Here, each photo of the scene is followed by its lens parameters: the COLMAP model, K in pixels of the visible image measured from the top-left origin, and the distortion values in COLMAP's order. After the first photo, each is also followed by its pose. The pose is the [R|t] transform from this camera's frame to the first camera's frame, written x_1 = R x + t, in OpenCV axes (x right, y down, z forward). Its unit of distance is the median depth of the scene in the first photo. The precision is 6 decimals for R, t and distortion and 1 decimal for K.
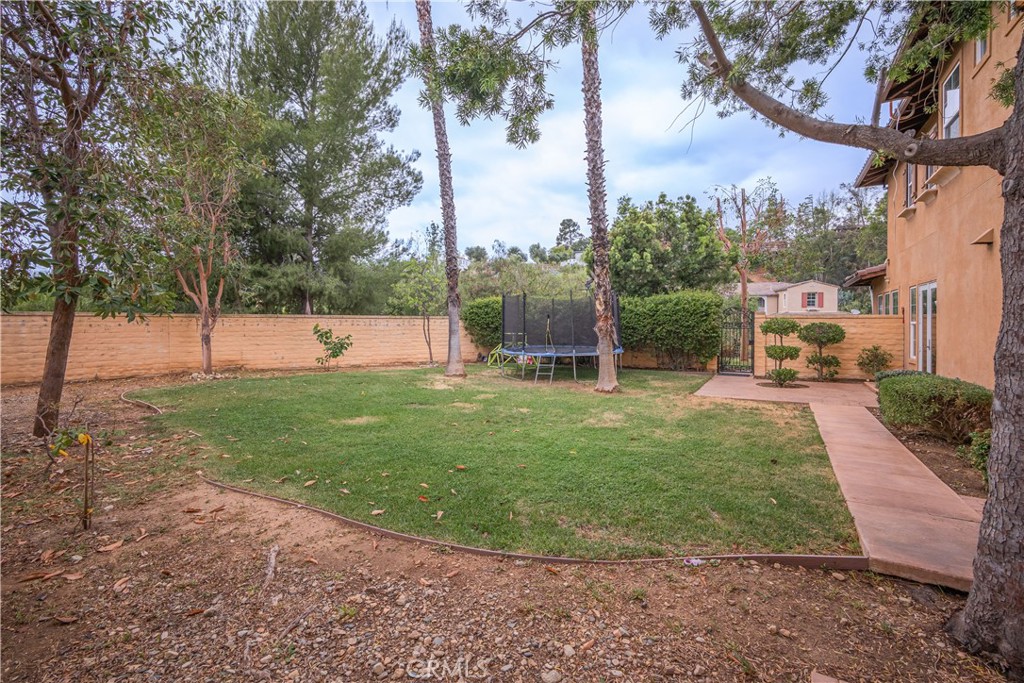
lens RADIAL K [[462.7, 0, 515.0], [0, 462.7, 333.5], [0, 0, 1]] dist [0.027327, 0.000041]
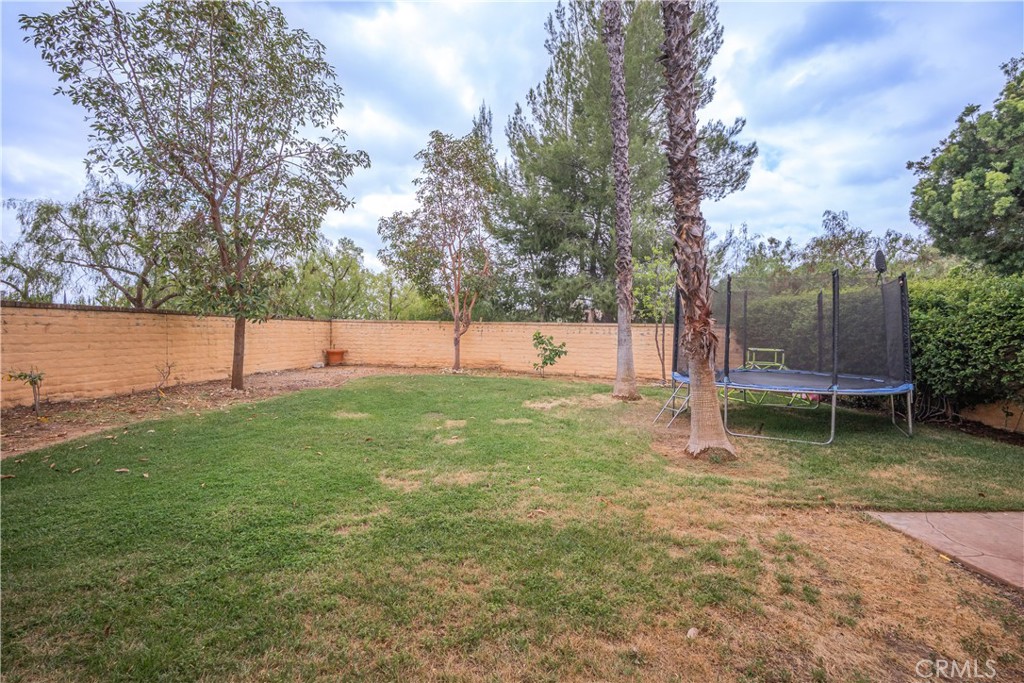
lens RADIAL K [[462.7, 0, 515.0], [0, 462.7, 333.5], [0, 0, 1]] dist [0.027327, 0.000041]
pose [[0.572267, 0.015685, -0.819917, 0.374431], [-0.038621, 0.999223, -0.007841, -0.004104], [0.819157, 0.036154, 0.572429, 0.376466]]
